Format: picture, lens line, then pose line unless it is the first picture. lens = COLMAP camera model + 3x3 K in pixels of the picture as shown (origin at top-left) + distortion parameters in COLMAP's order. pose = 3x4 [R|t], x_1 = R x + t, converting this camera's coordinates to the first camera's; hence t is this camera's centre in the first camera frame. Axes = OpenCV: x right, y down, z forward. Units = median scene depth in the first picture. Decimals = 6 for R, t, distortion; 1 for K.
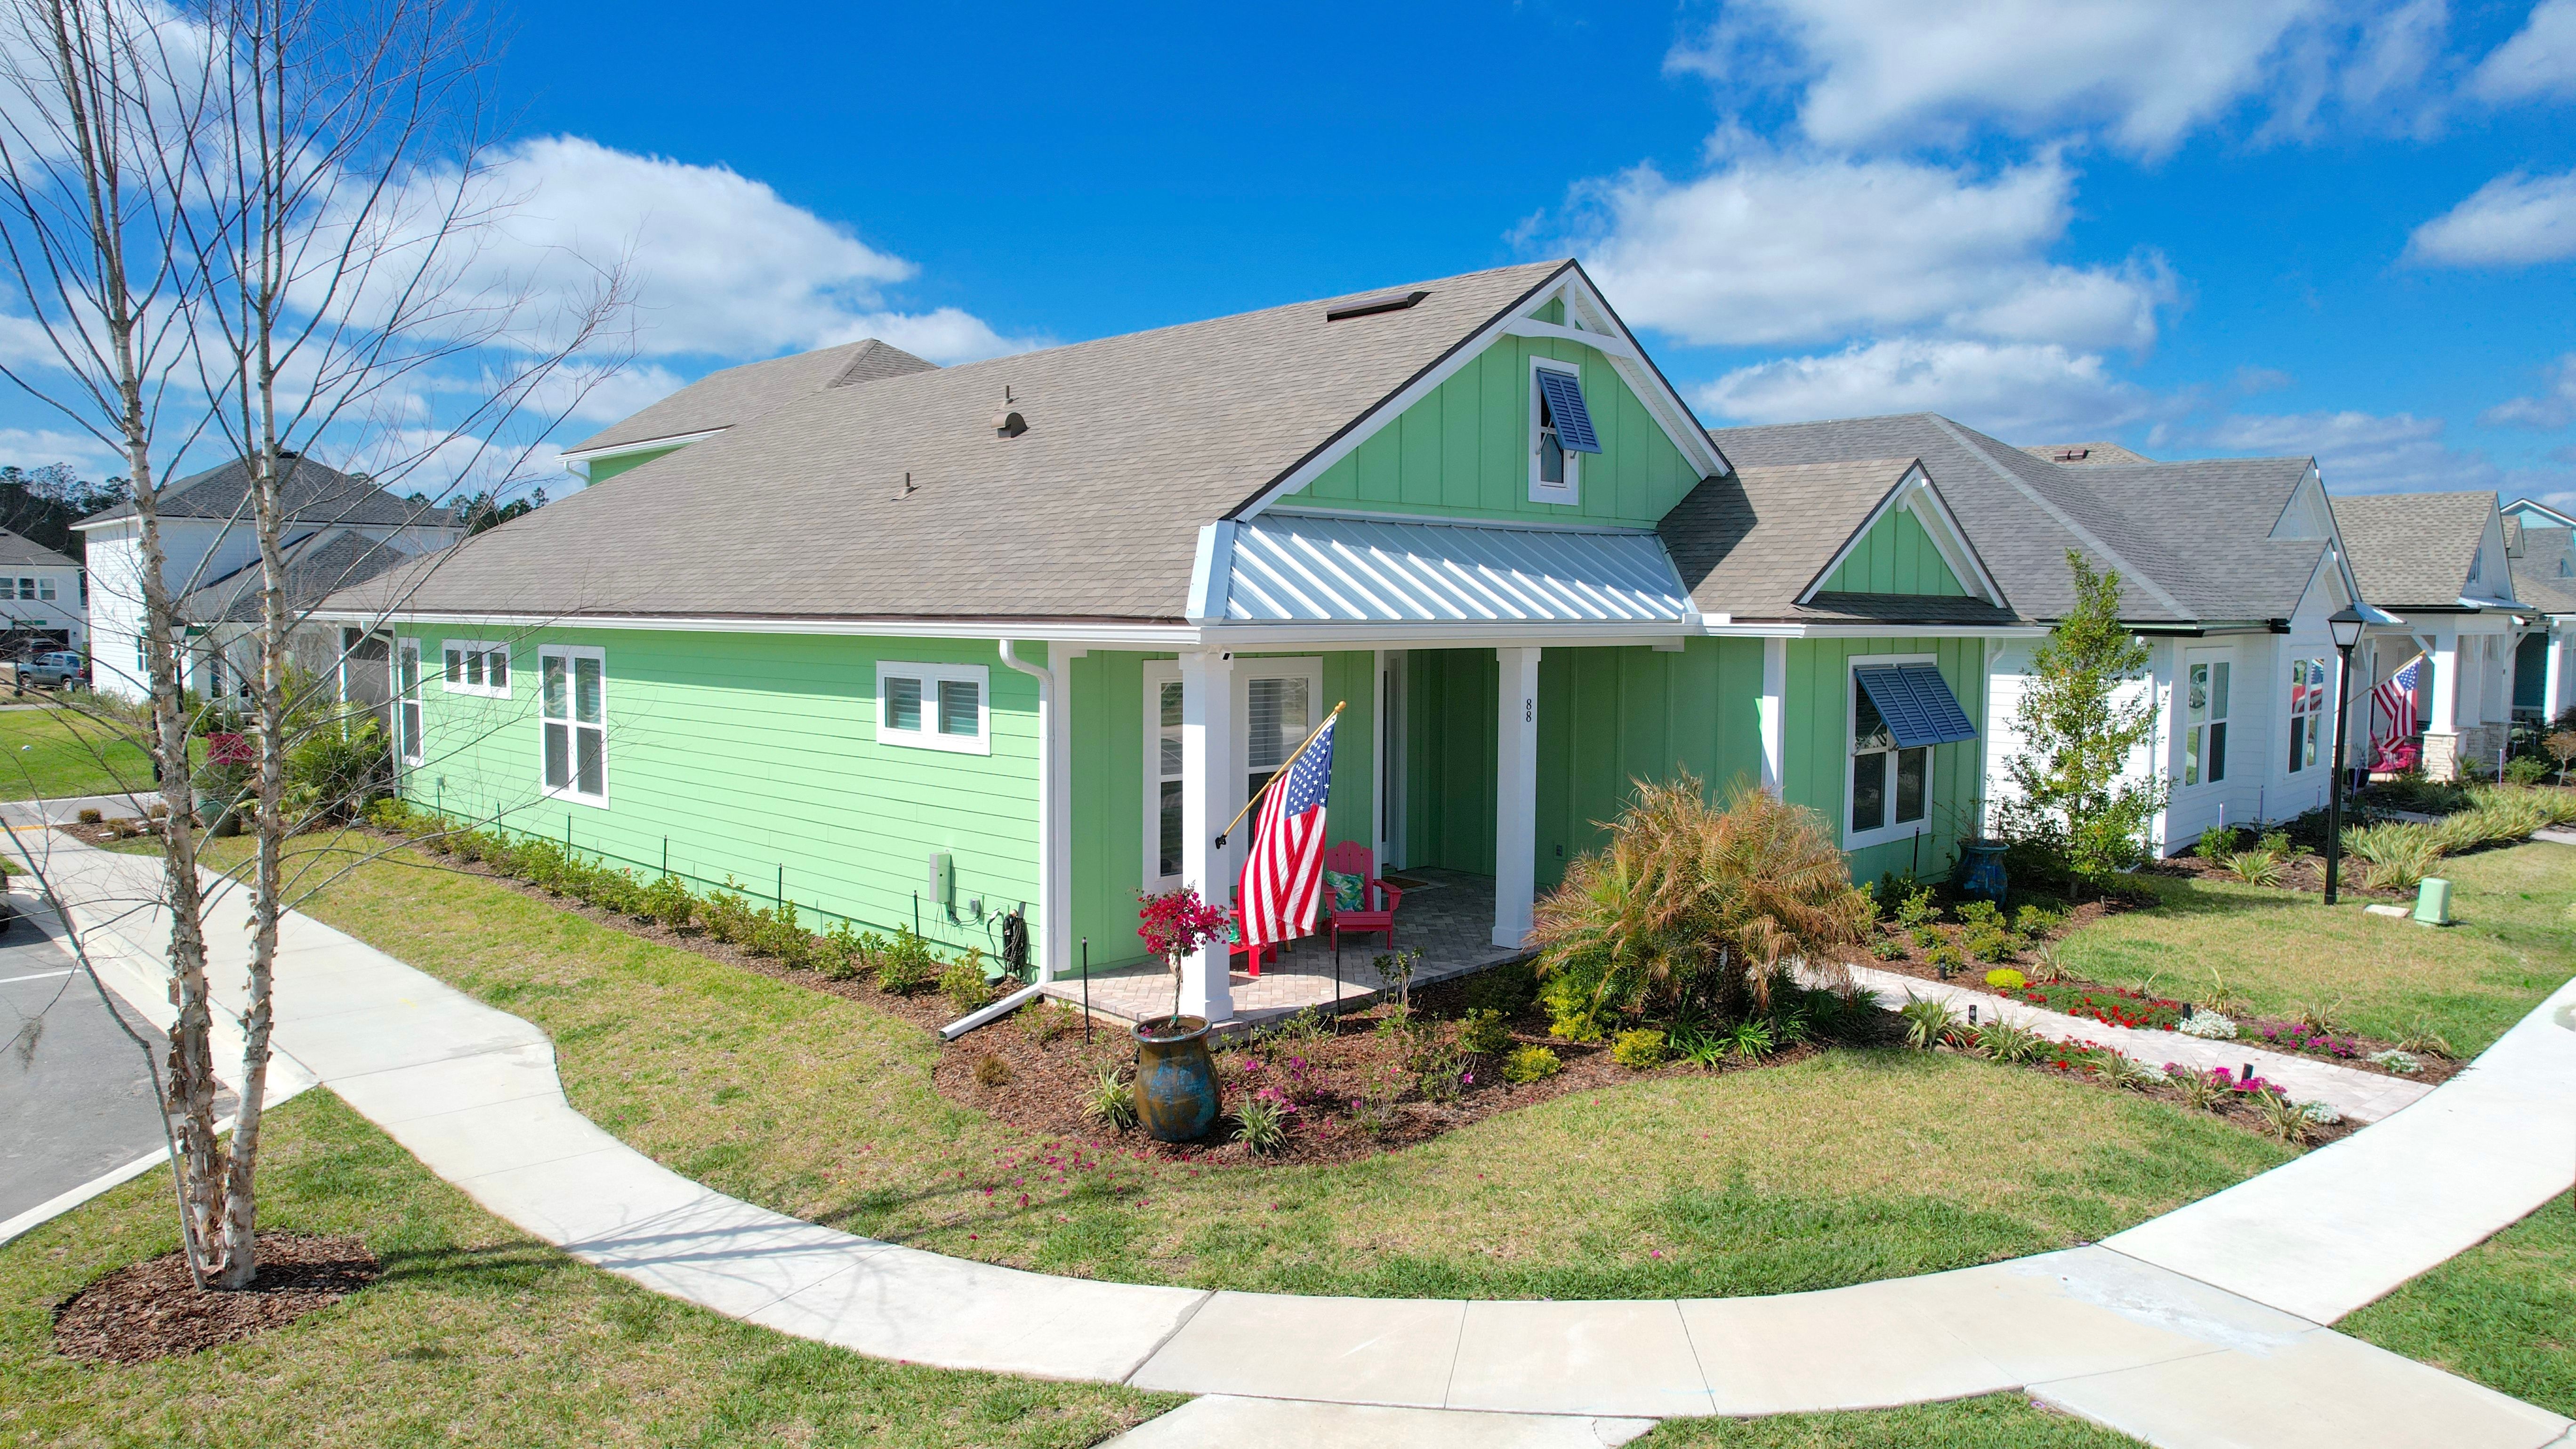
lens RADIAL K [[1643.3, 0, 1306.7], [0, 1643.3, 726.3], [0, 0, 1]] dist [-0.074612, 0.064285]
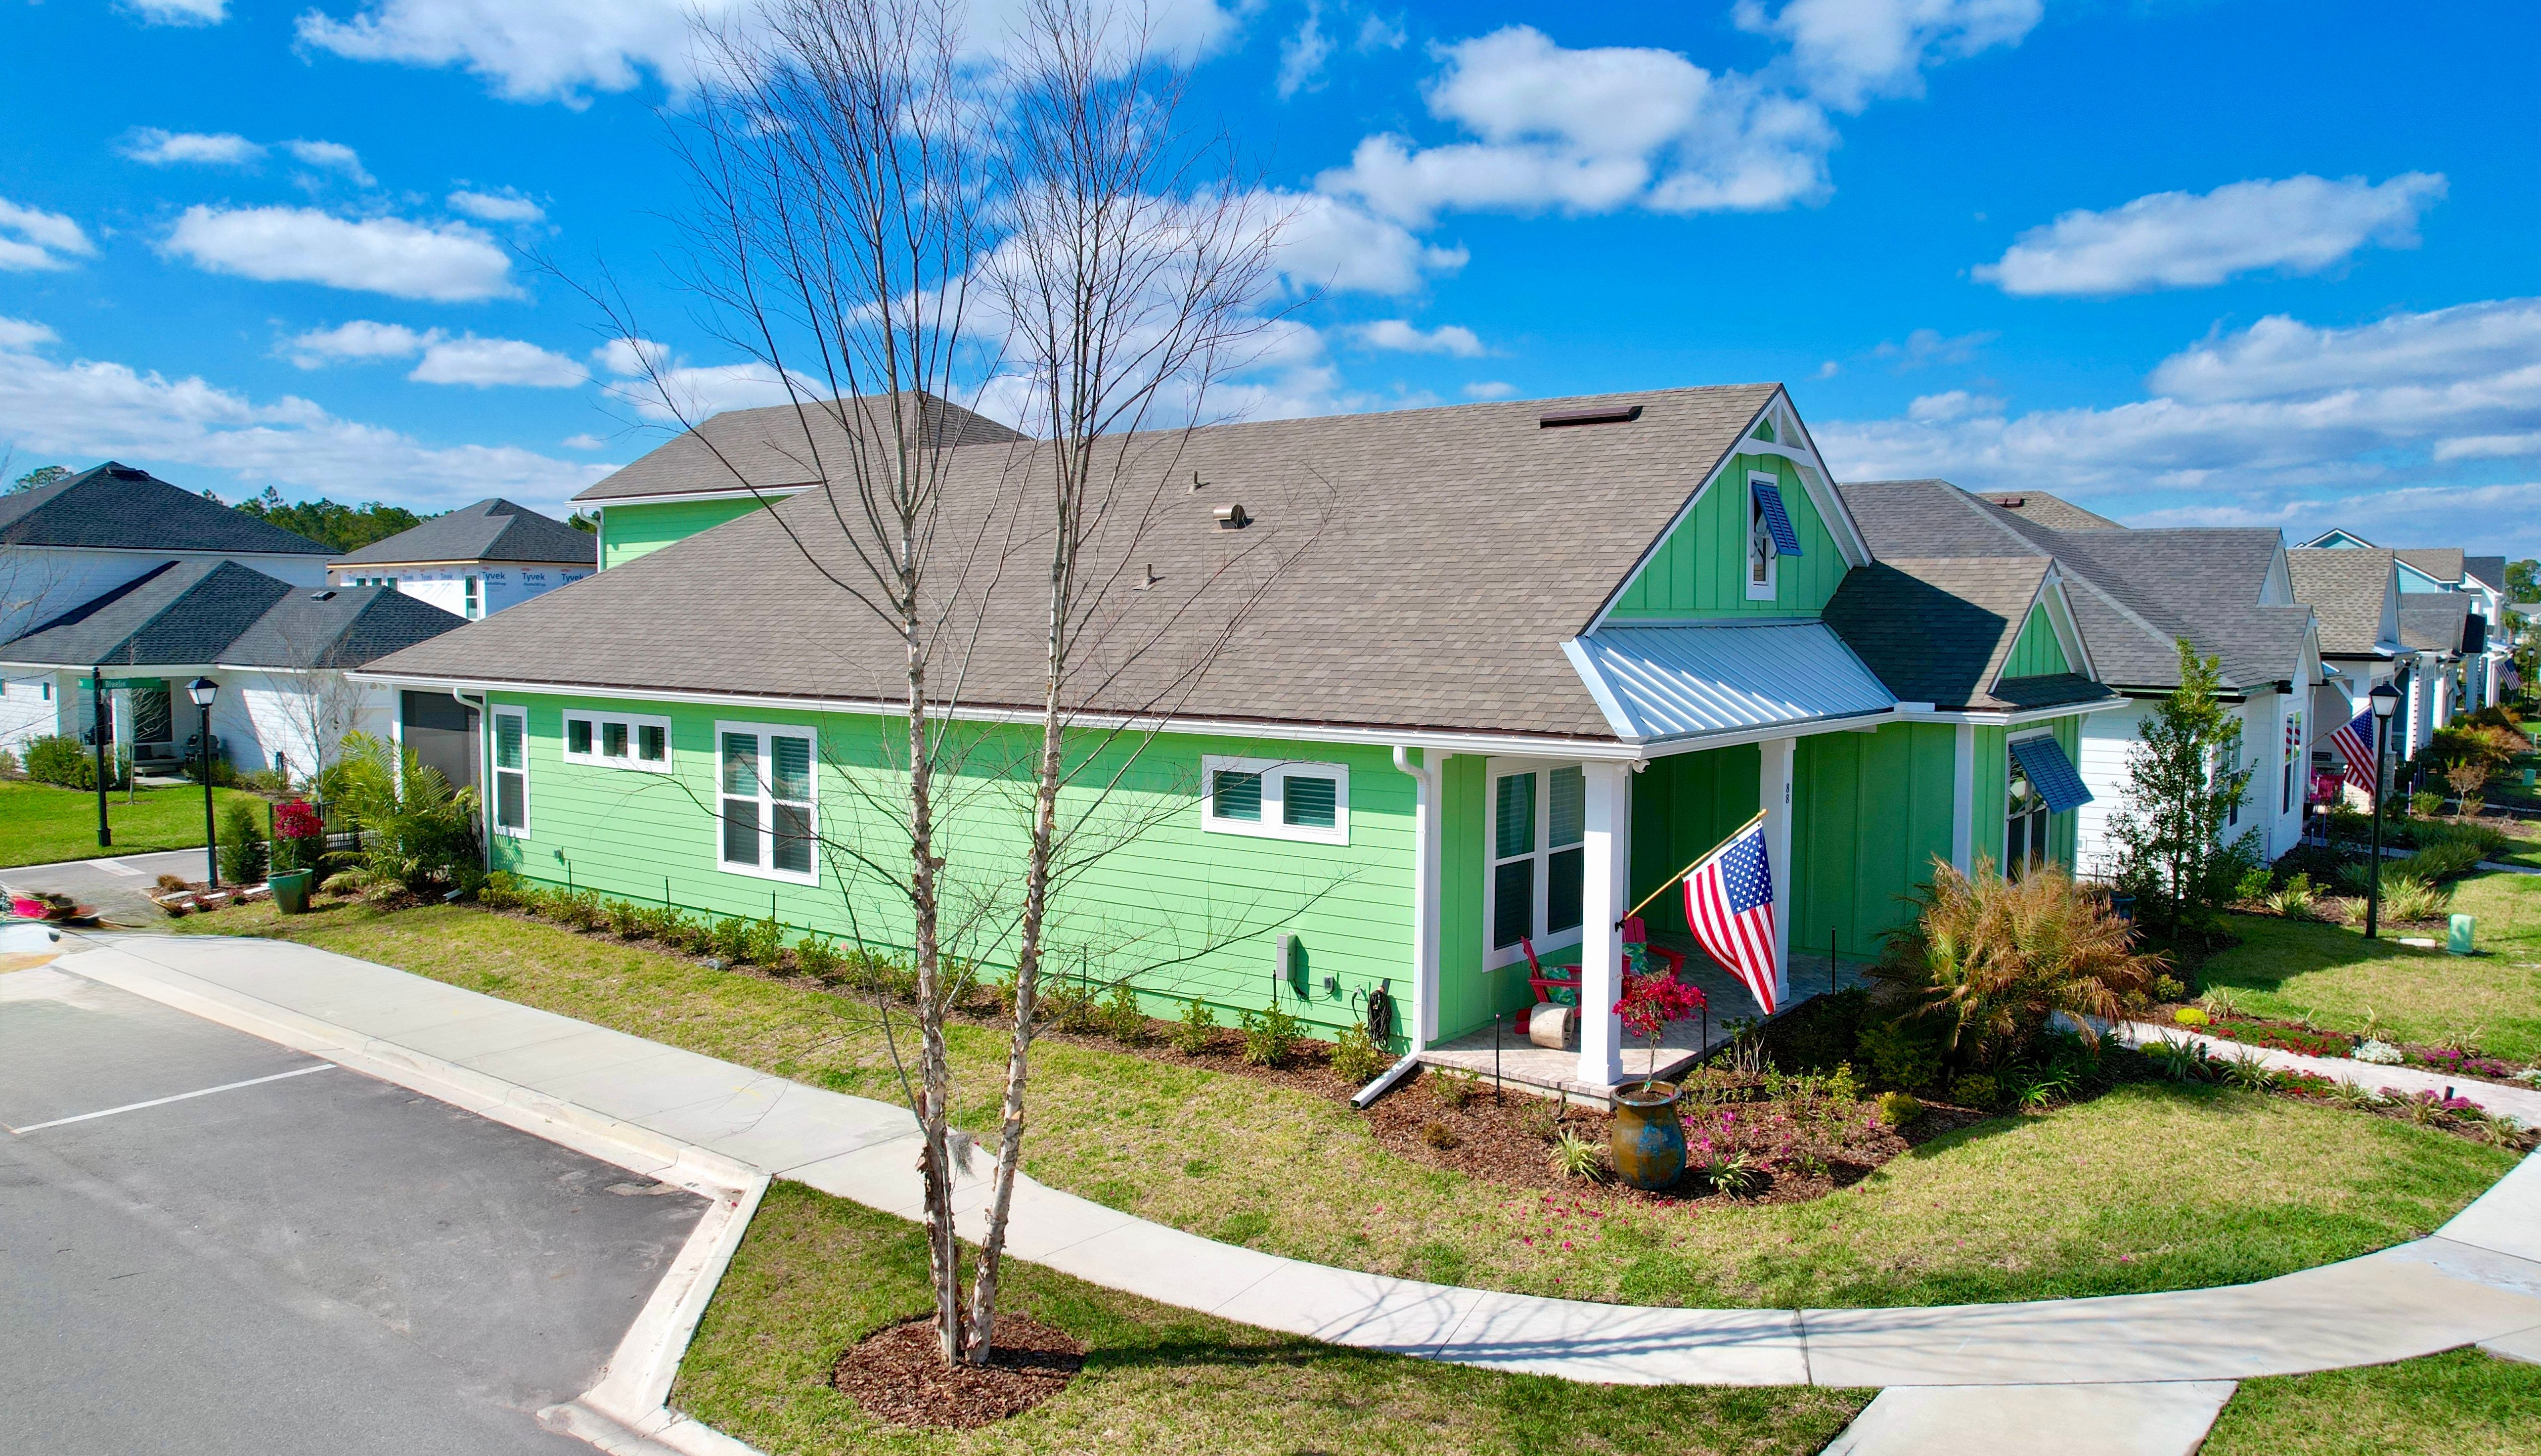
lens RADIAL K [[1720.3, 0, 1326.9], [0, 1720.3, 735.3], [0, 0, 1]] dist [-0.069679, 0.062463]
pose [[0.990630, -0.009727, 0.136229, -0.371376], [0.009747, 0.999952, 0.000522, -0.058257], [-0.136227, 0.000811, 0.990677, -0.143101]]
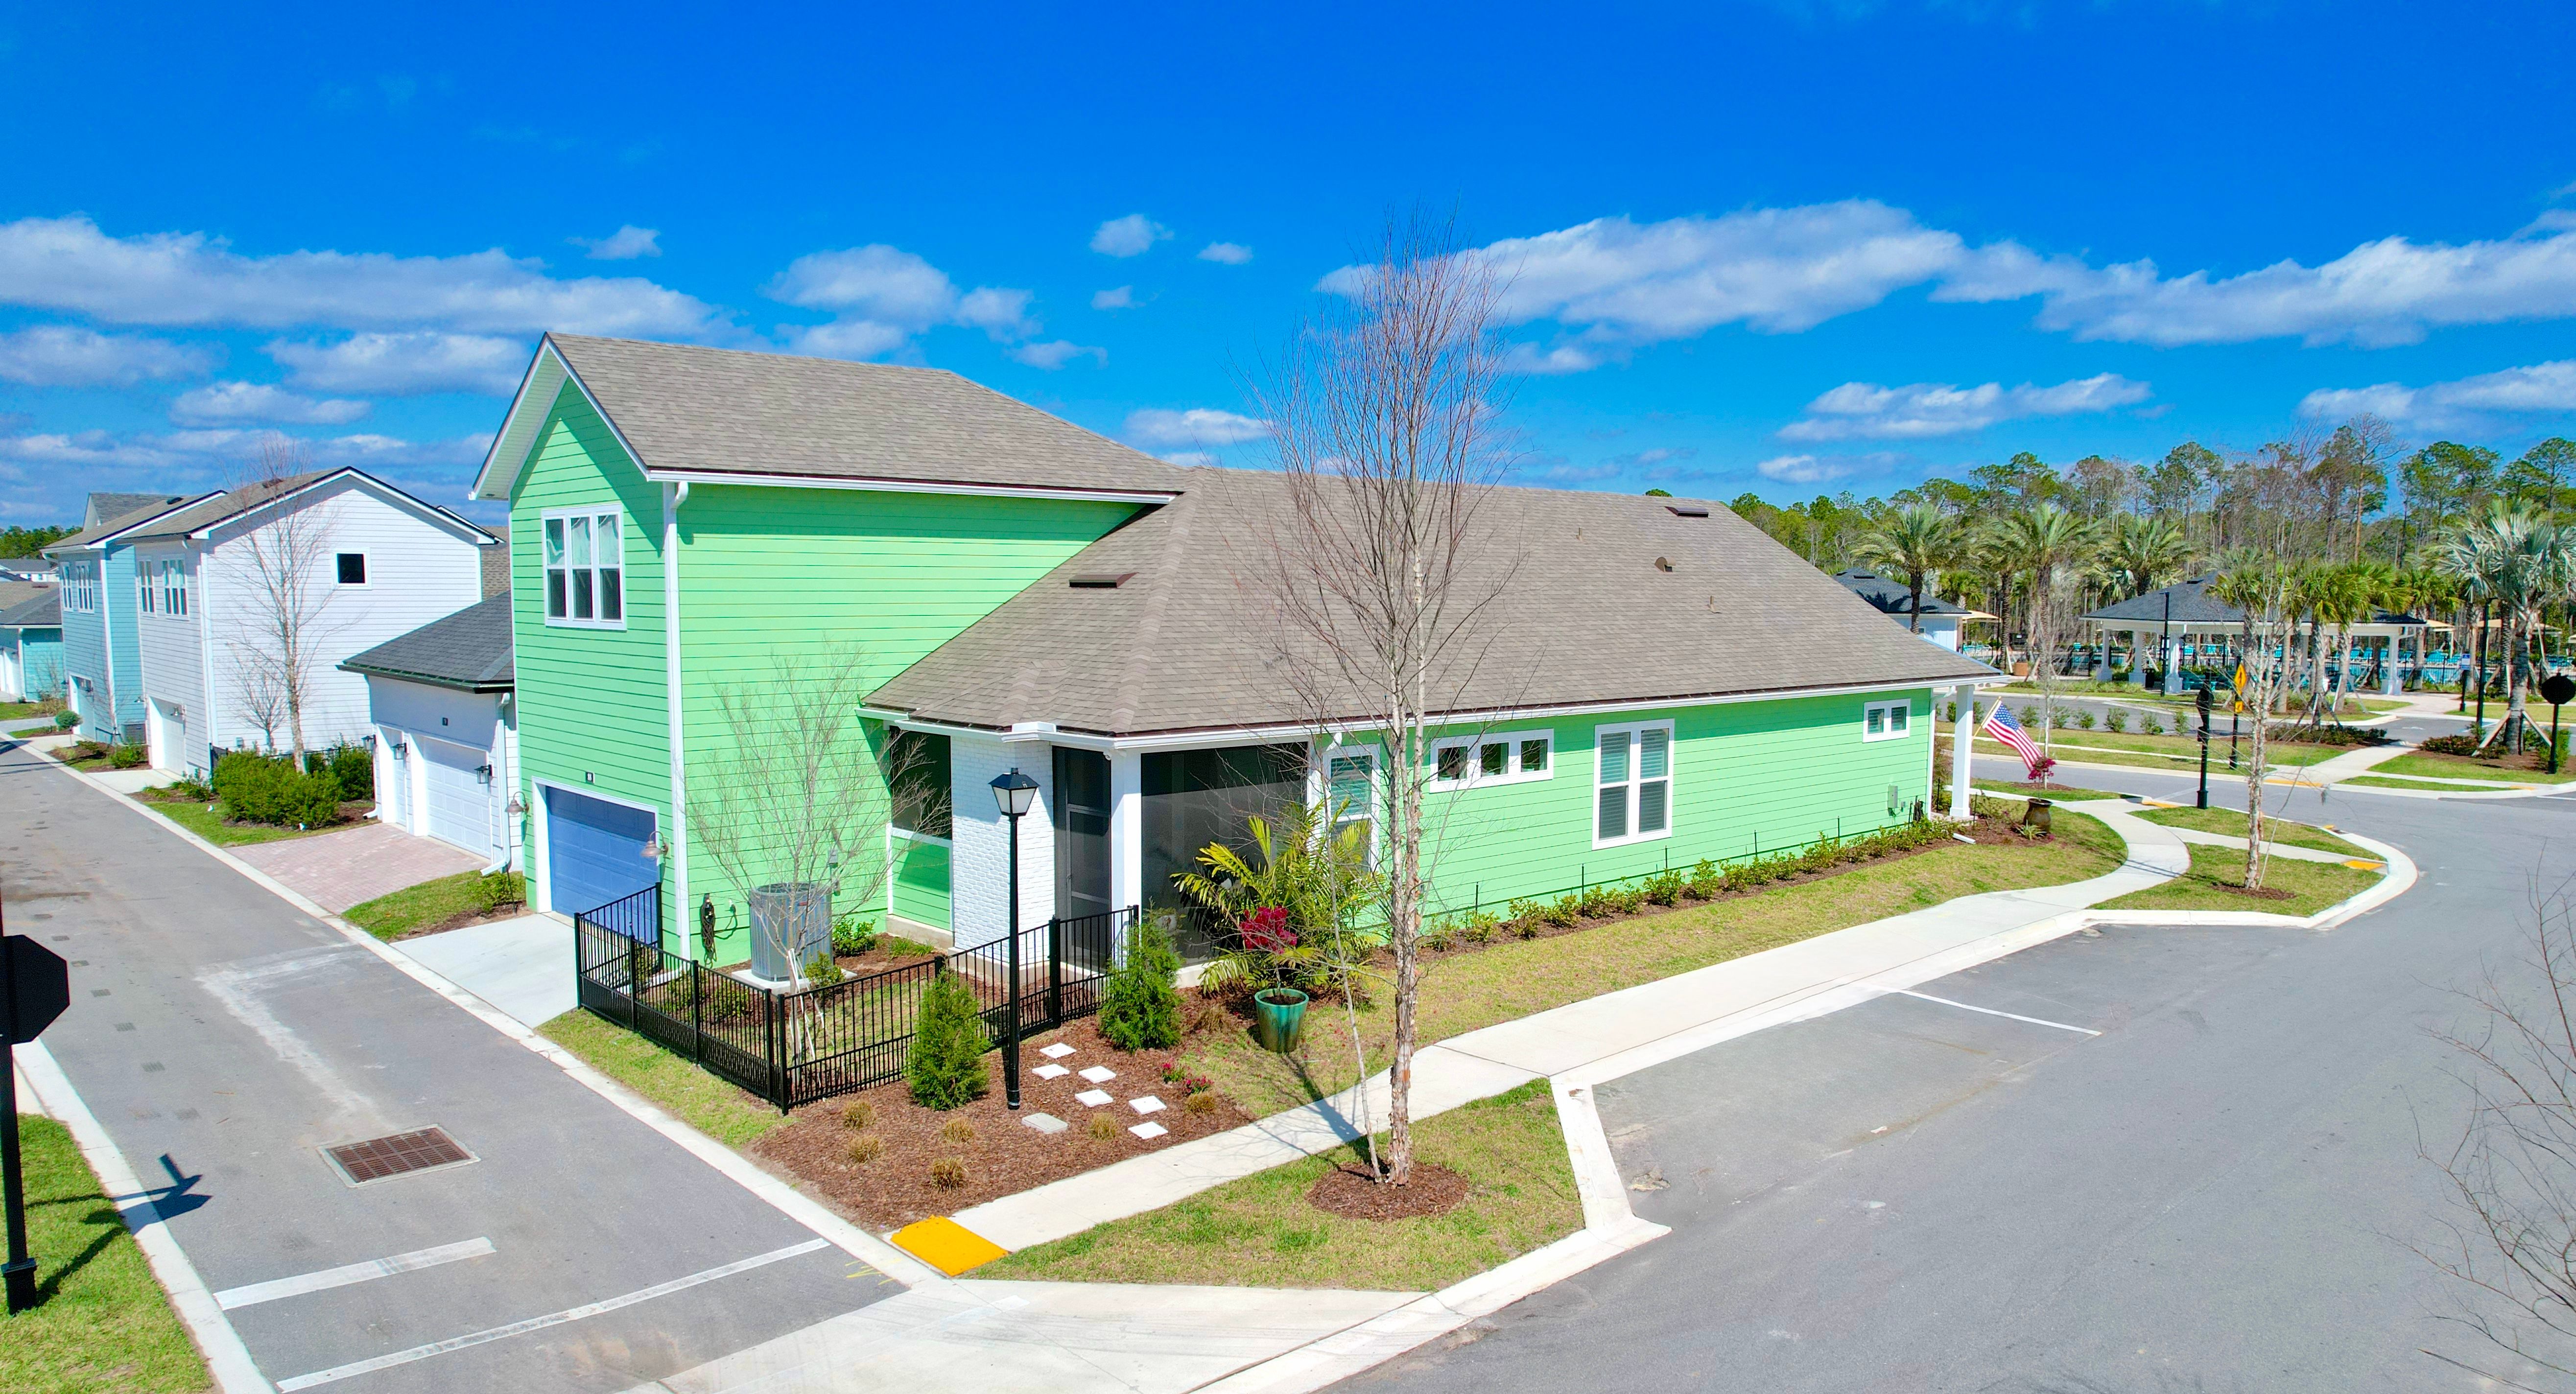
lens RADIAL K [[1694.6, 0, 1319.9], [0, 1694.6, 782.0], [0, 0, 1]] dist [-0.017656, 0.003569]
pose [[0.041868, -0.115504, 0.992424, -2.664159], [0.072264, 0.991044, 0.112295, -0.253100], [-0.996506, 0.067015, 0.049840, 1.751948]]
